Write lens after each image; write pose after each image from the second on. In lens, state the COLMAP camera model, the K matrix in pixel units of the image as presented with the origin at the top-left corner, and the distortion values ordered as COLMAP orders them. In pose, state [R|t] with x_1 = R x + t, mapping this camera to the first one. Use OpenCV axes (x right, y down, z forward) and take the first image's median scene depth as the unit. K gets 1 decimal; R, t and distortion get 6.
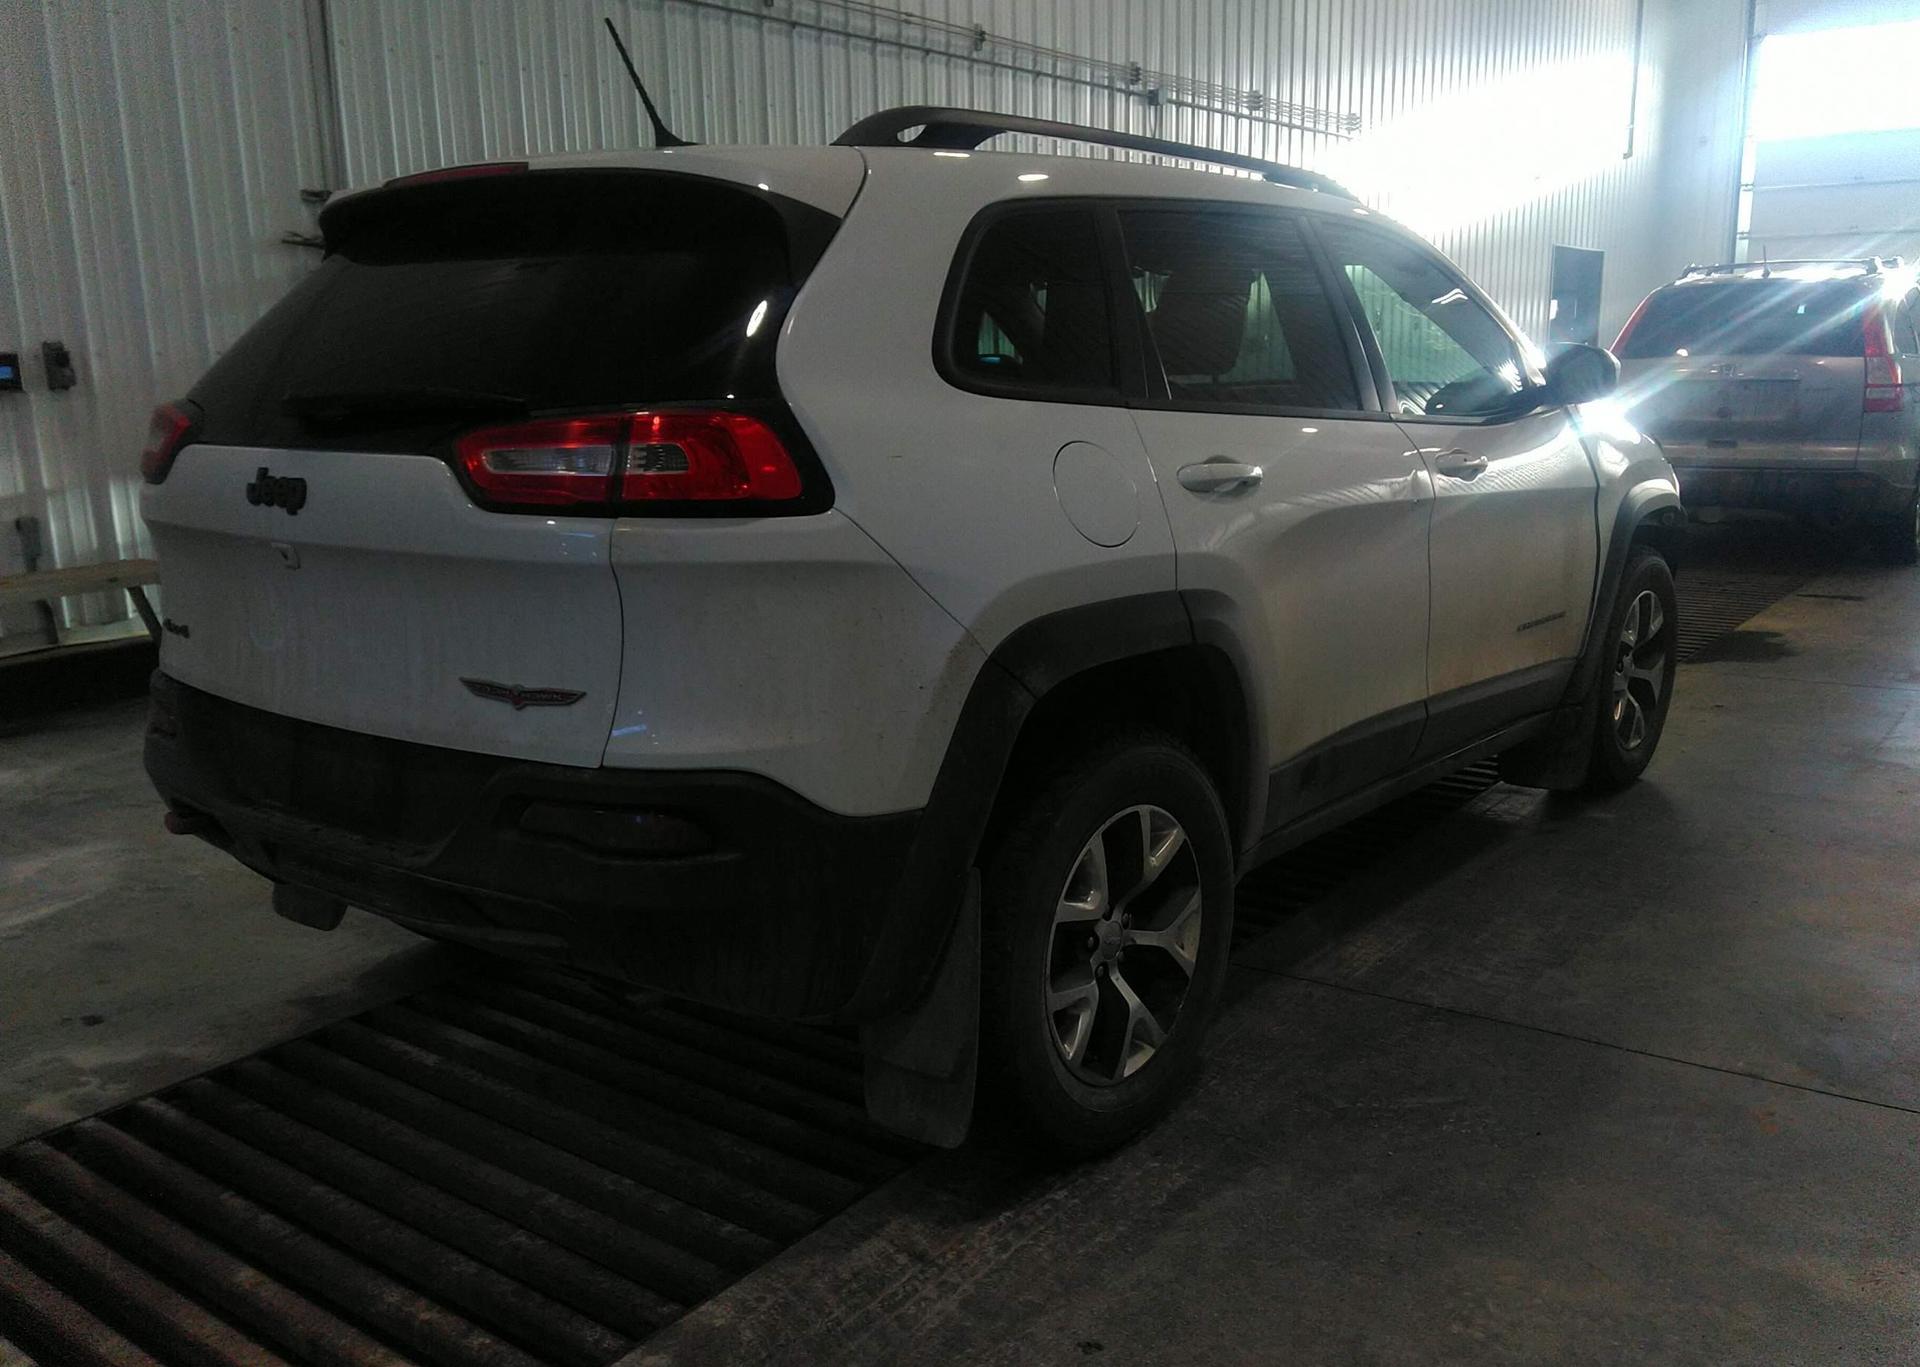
lens RADIAL K [[1581.6, 0, 954.0], [0, 1581.6, 678.9], [0, 0, 1]] dist [0.025996, -0.012062]
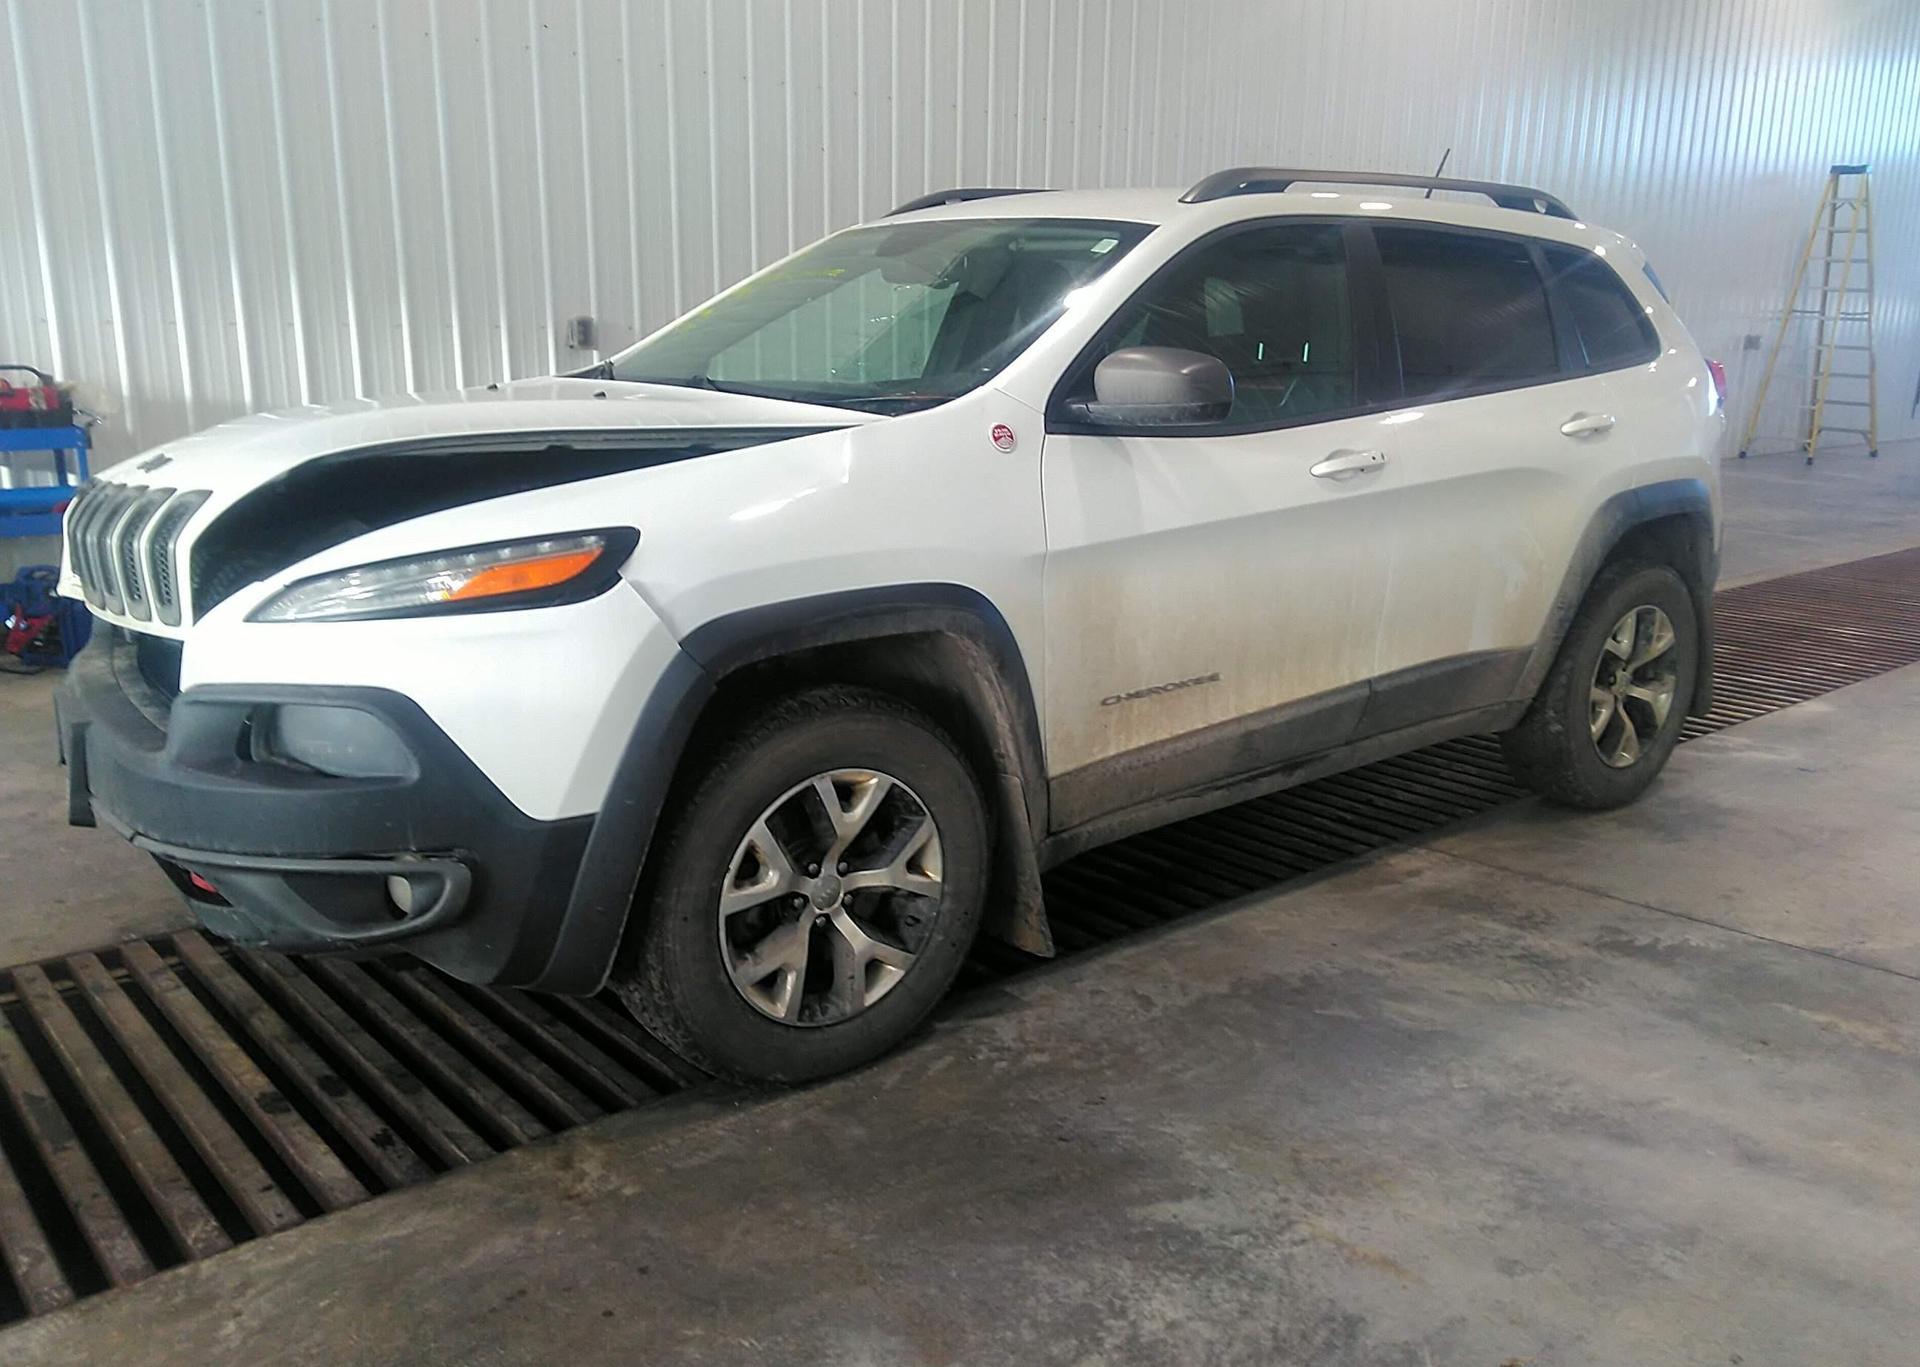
lens RADIAL K [[1581.6, 0, 954.0], [0, 1581.6, 678.9], [0, 0, 1]] dist [0.025996, -0.012062]
pose [[-0.976544, -0.040706, 0.211435, -0.073179], [0.051517, 0.909274, 0.412996, -0.591938], [-0.209064, 0.414202, -0.885850, 2.745410]]
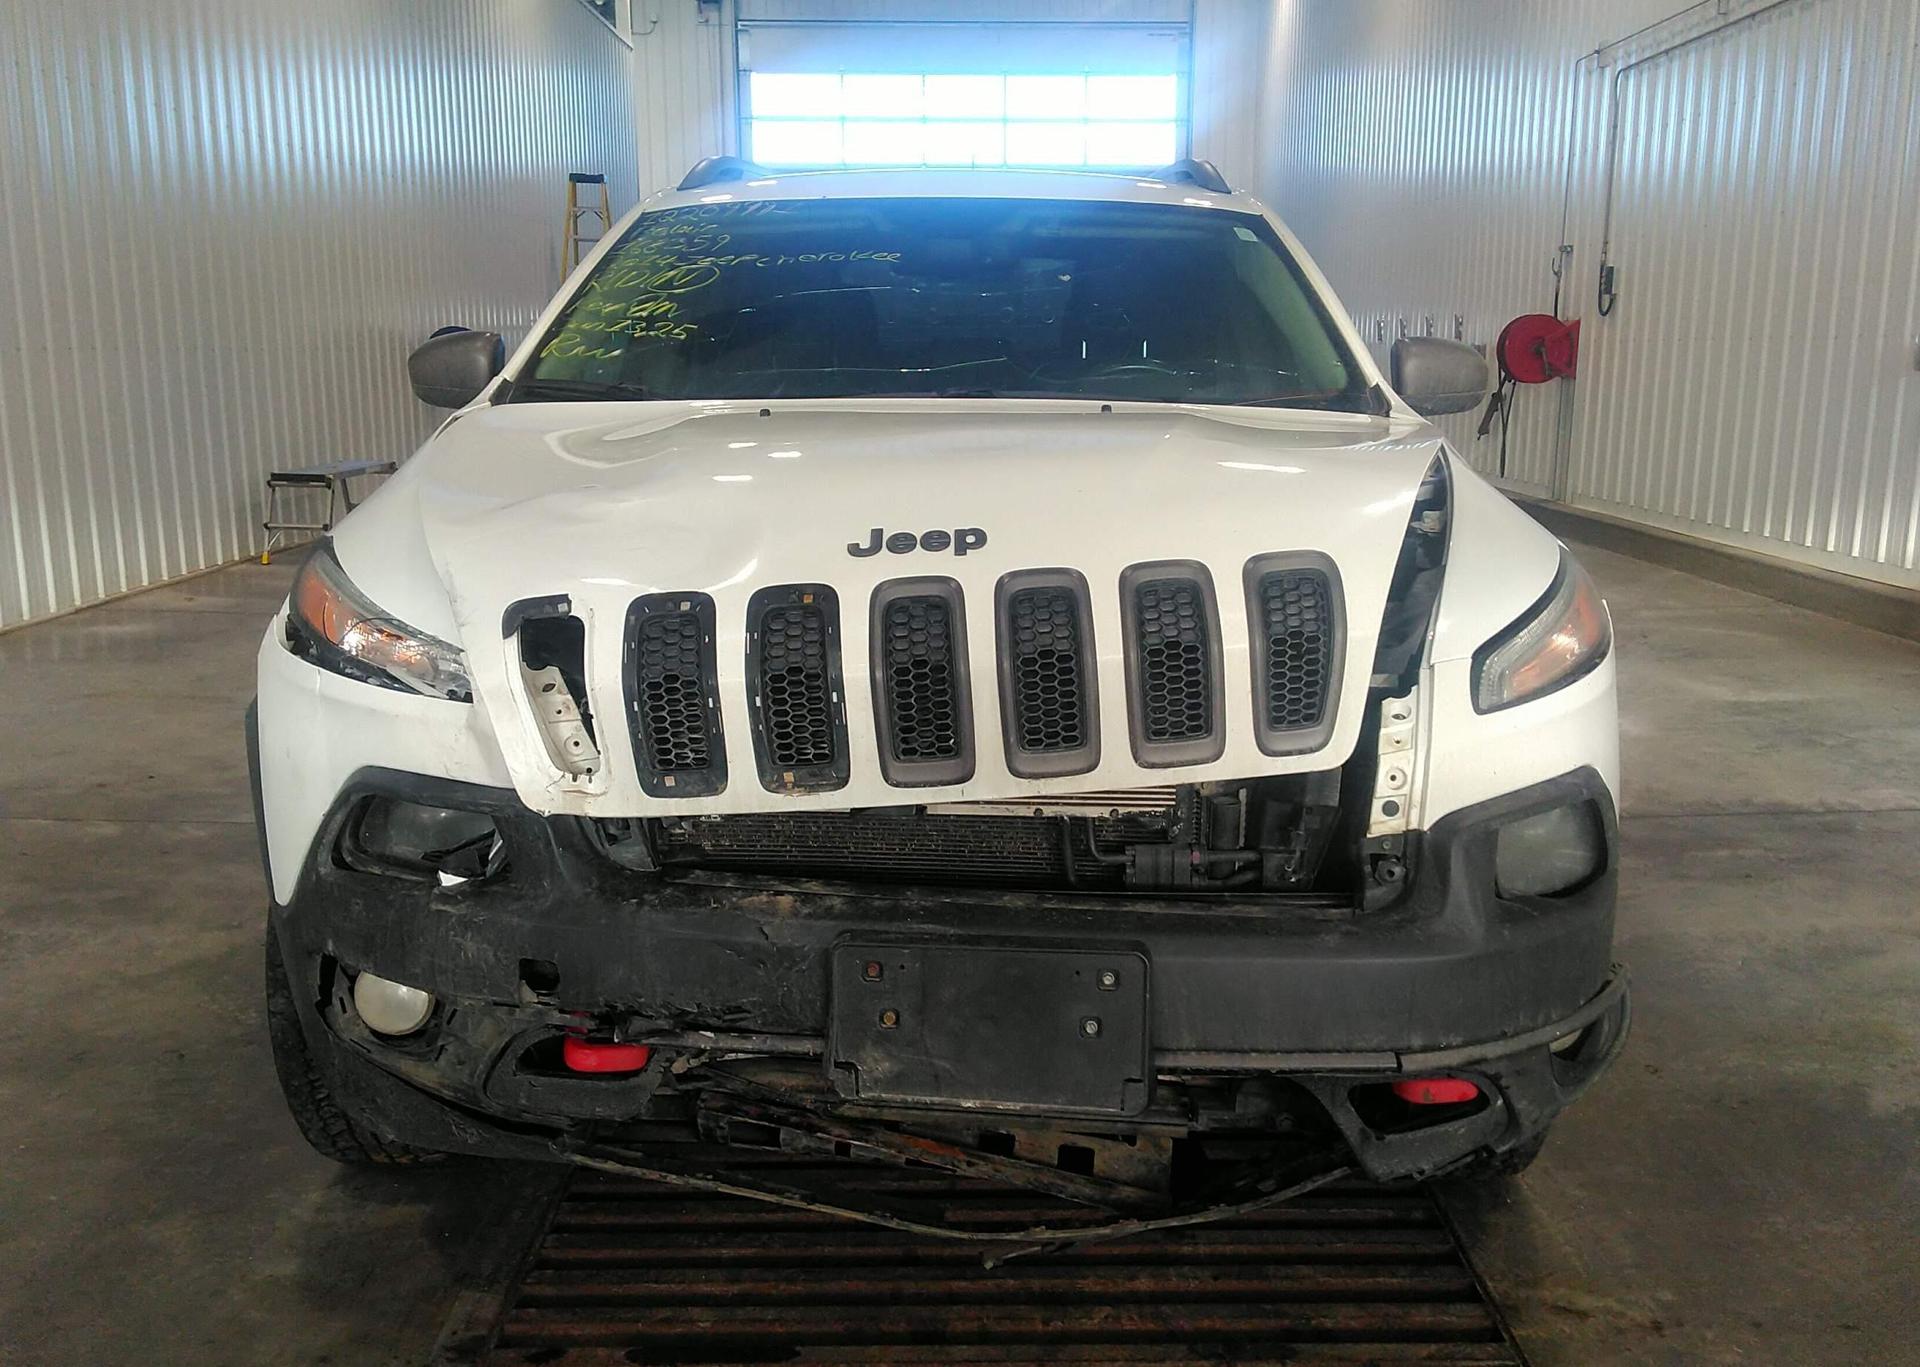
lens RADIAL K [[1867.7, 0, 972.4], [0, 1867.7, 679.1], [0, 0, 1]] dist [0.063868, -0.098461]
pose [[-0.784165, 0.133080, -0.606115, 1.021266], [-0.114617, 0.928868, 0.352231, -0.538611], [0.609876, 0.345679, -0.713133, 2.469111]]
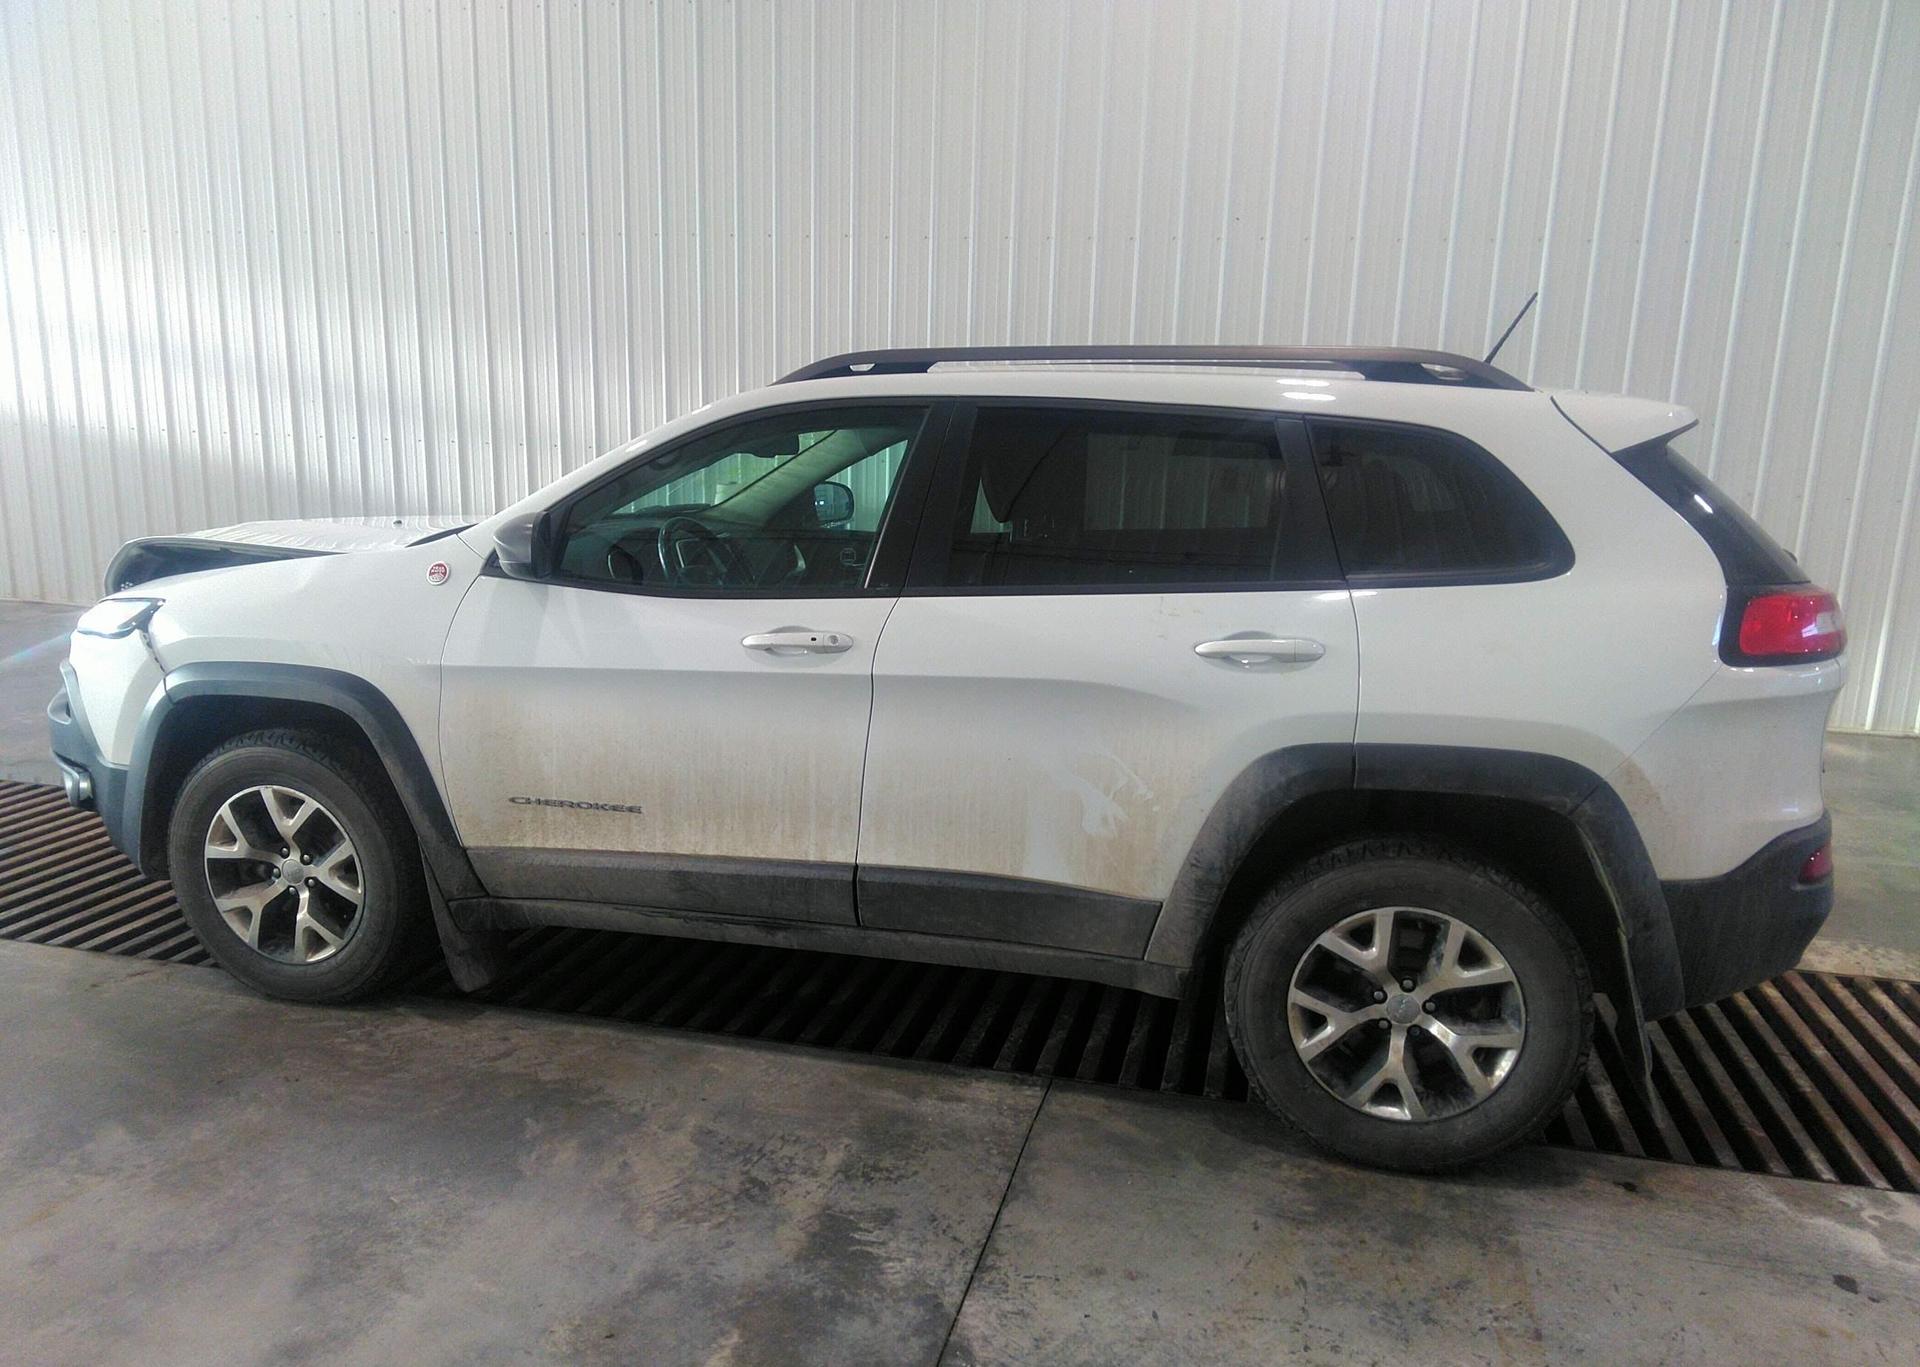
lens RADIAL K [[1388.3, 0, 967.3], [0, 1388.3, 687.4], [0, 0, 1]] dist [0.055525, -0.072106]
pose [[-0.399746, -0.159771, 0.902594, -1.114336], [0.171723, 0.954204, 0.244961, -0.433126], [-0.900397, 0.252918, -0.354003, 1.825230]]
